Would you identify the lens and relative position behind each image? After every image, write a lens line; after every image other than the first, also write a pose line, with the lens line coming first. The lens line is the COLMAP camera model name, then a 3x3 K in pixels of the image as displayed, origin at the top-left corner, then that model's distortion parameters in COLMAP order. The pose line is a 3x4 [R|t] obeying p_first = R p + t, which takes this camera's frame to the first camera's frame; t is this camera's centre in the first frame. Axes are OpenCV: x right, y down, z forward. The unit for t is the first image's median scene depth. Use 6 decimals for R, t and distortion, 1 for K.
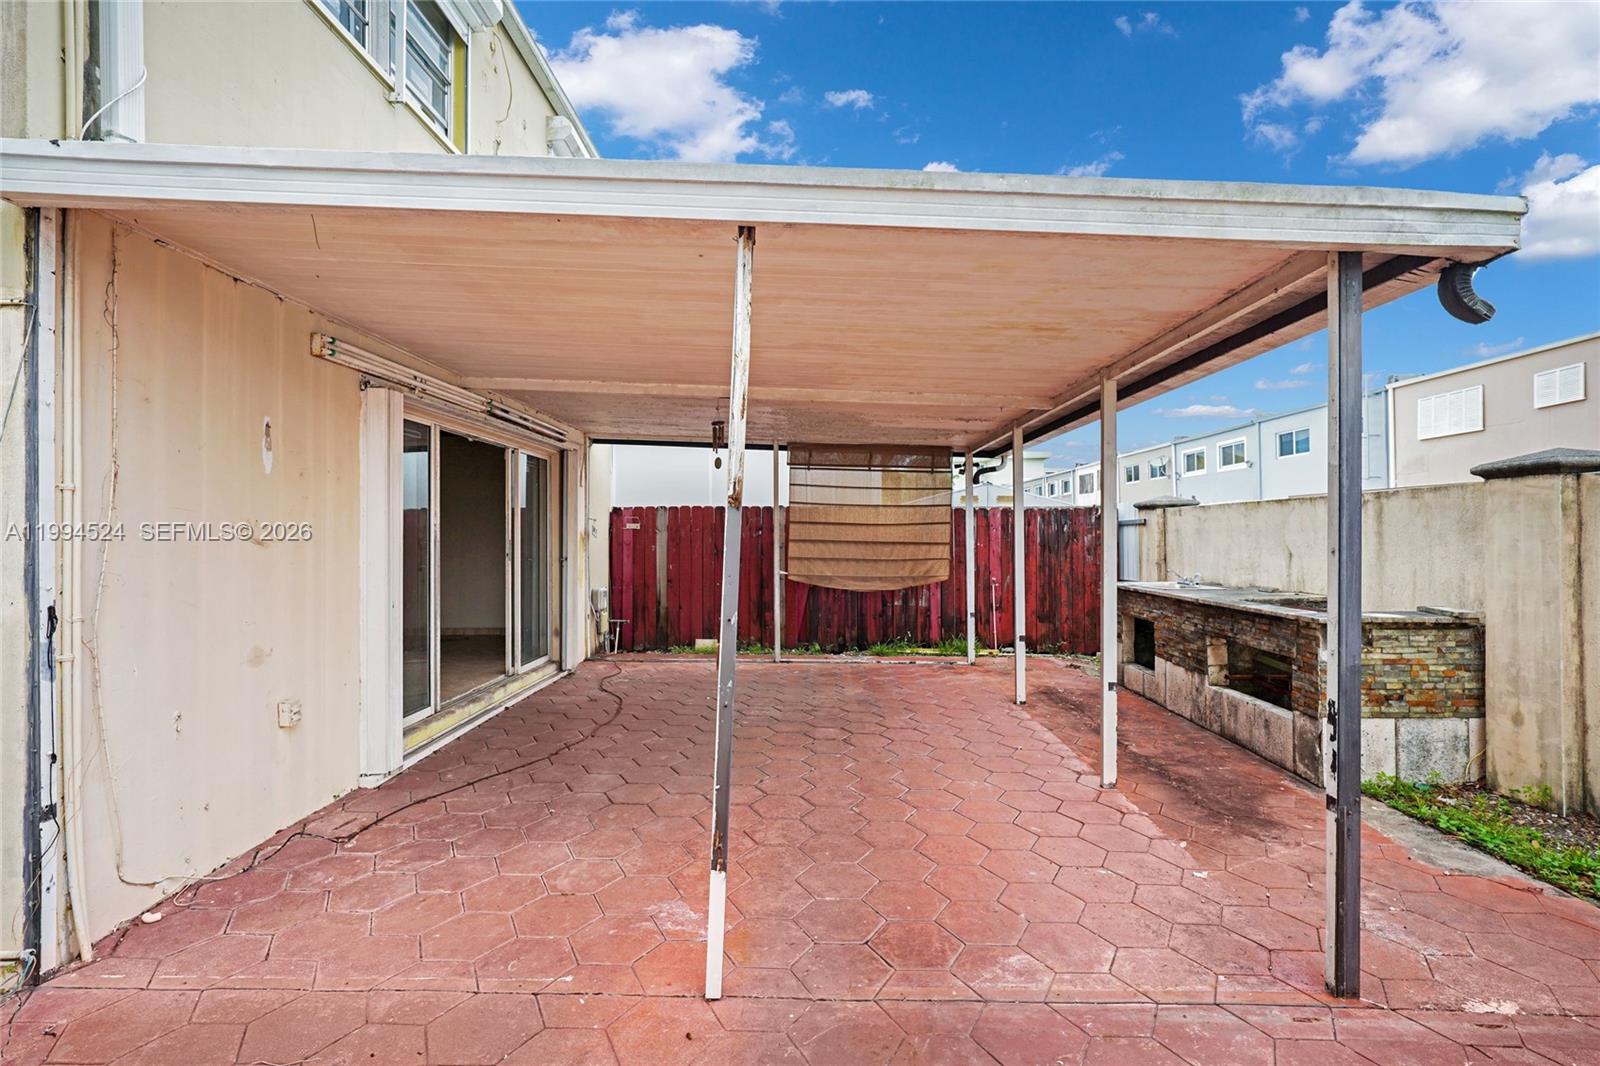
lens RADIAL K [[734.6, 0, 825.3], [0, 734.6, 536.0], [0, 0, 1]] dist [0.000094, 0.000214]
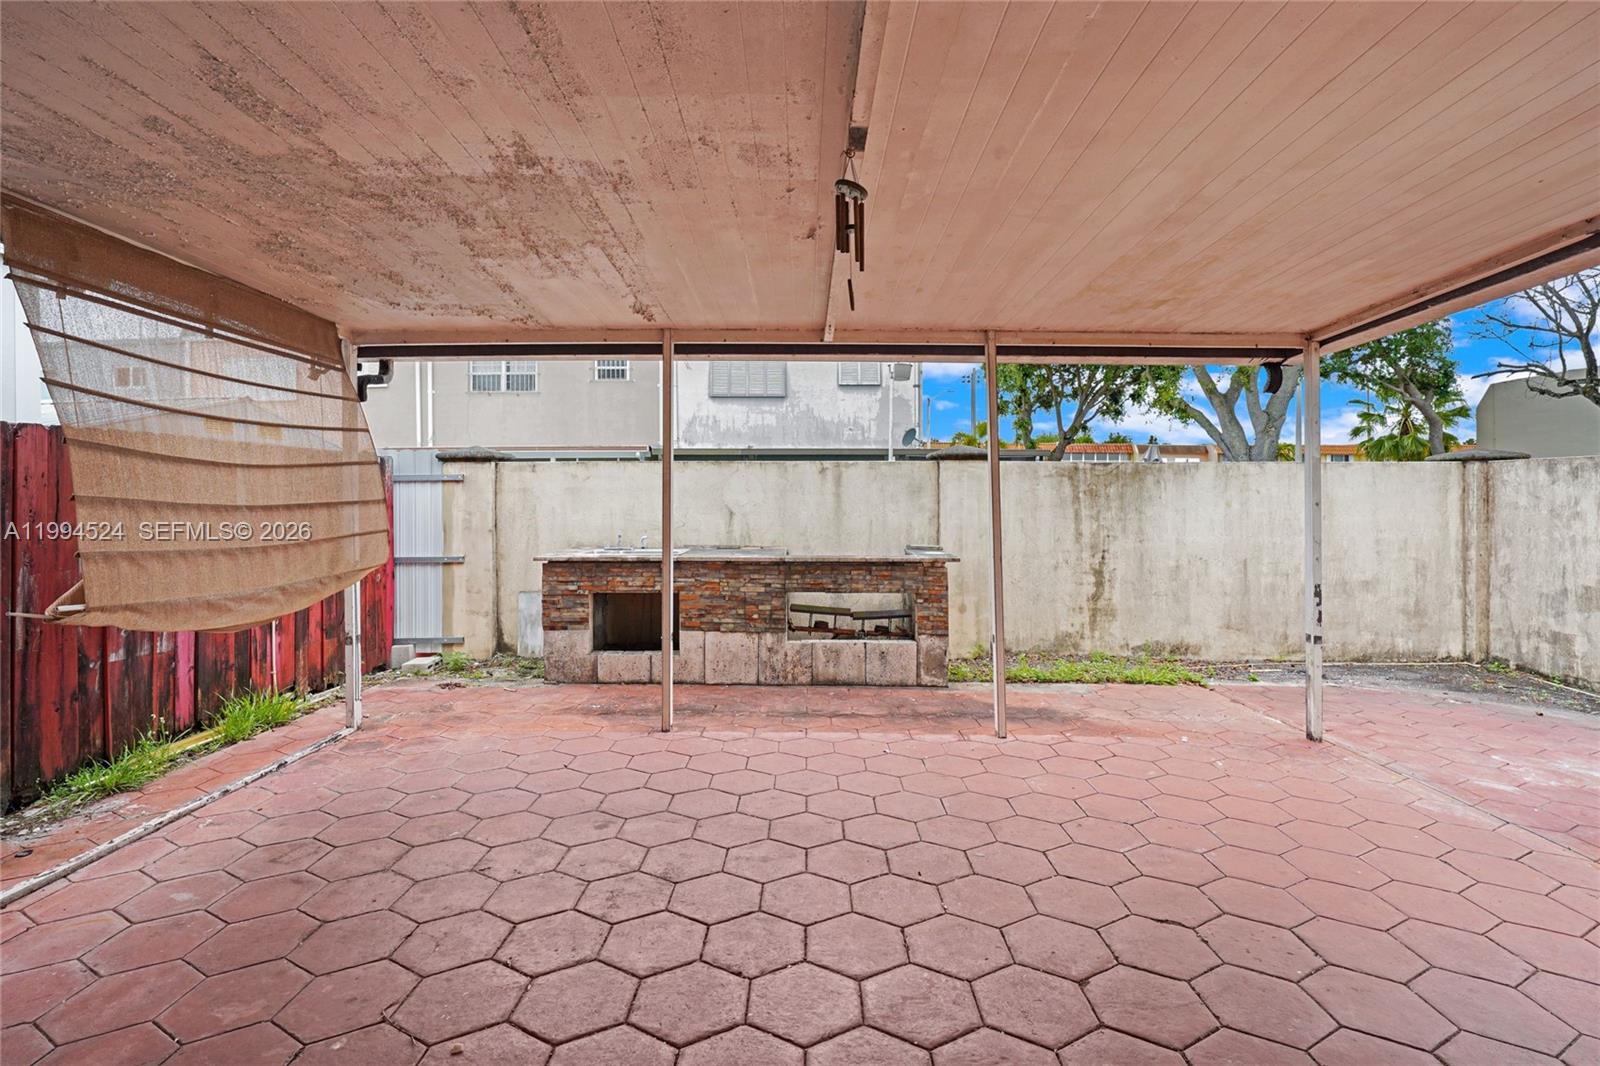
lens RADIAL K [[728.8, 0, 804.9], [0, 728.8, 502.8], [0, 0, 1]] dist [-0.004882, -0.000643]
pose [[0.016494, -0.003657, 0.999857, -0.399436], [-0.001624, 0.999992, 0.003684, 0.004932], [-0.999863, -0.001685, 0.016488, 0.777302]]
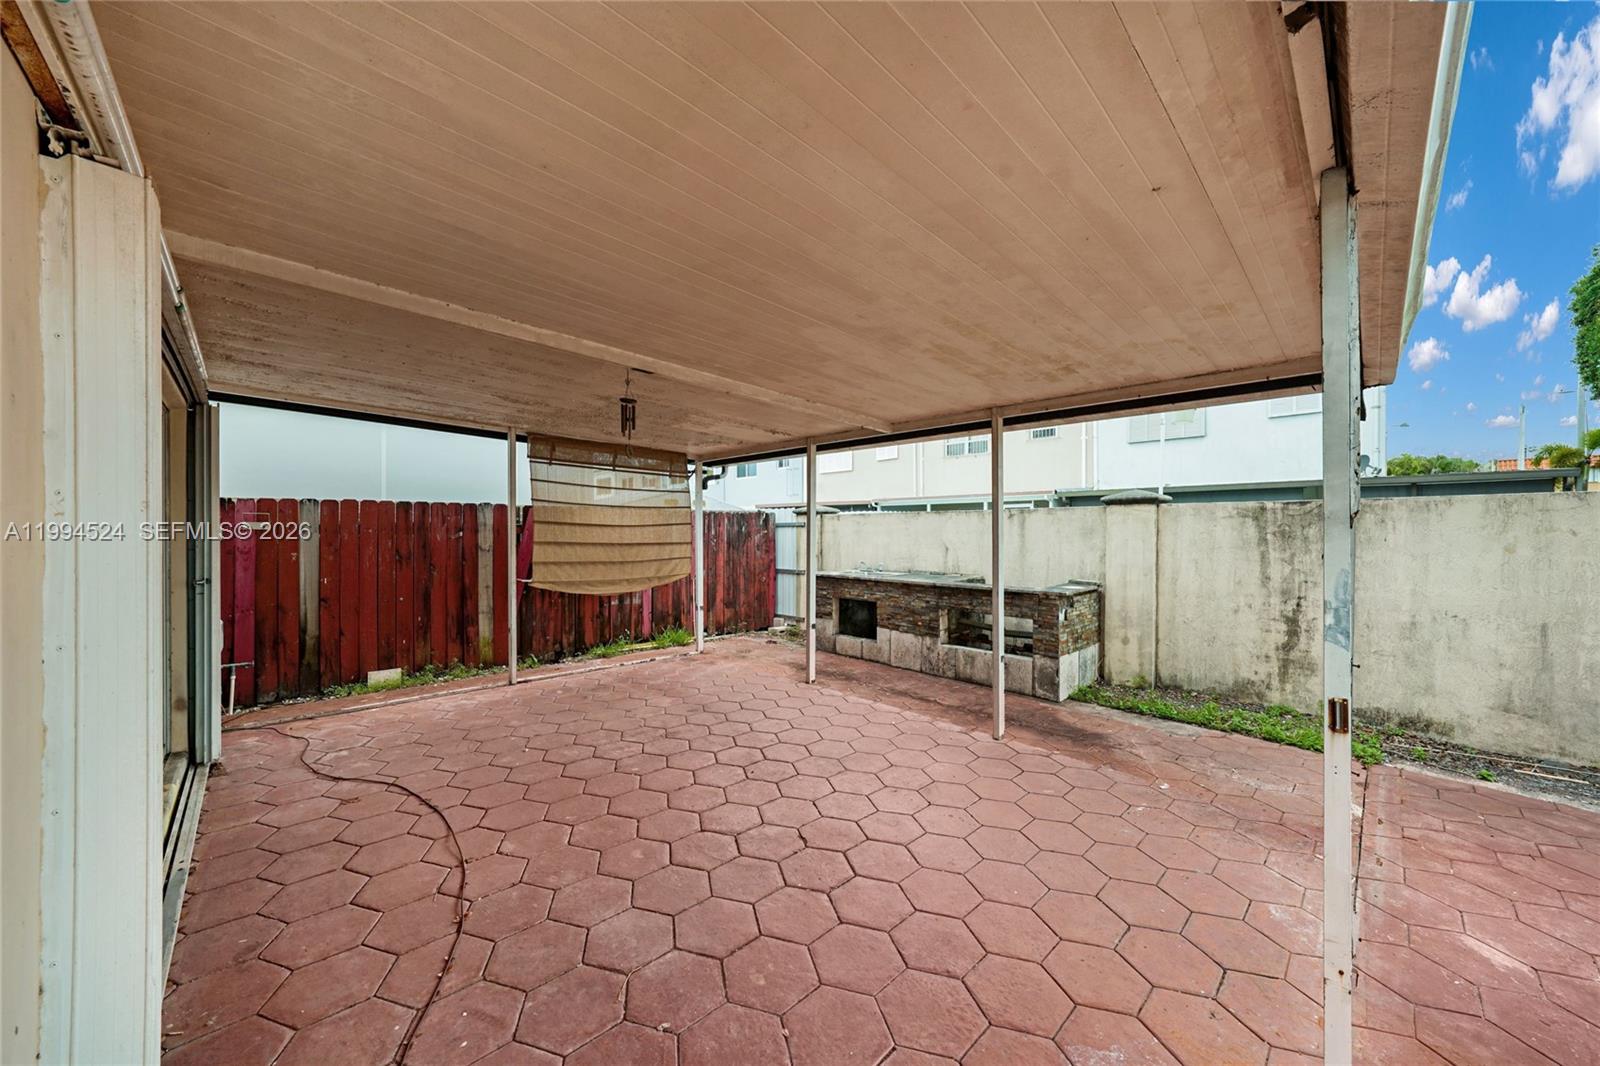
lens RADIAL K [[565.7, 0, 813.9], [0, 565.7, 528.5], [0, 0, 1]] dist [-0.018246, 0.000272]
pose [[0.716780, 0.001389, 0.697298, -0.321426], [0.001268, 0.999994, -0.003294, -0.010832], [-0.697298, 0.003245, 0.716774, 0.323209]]
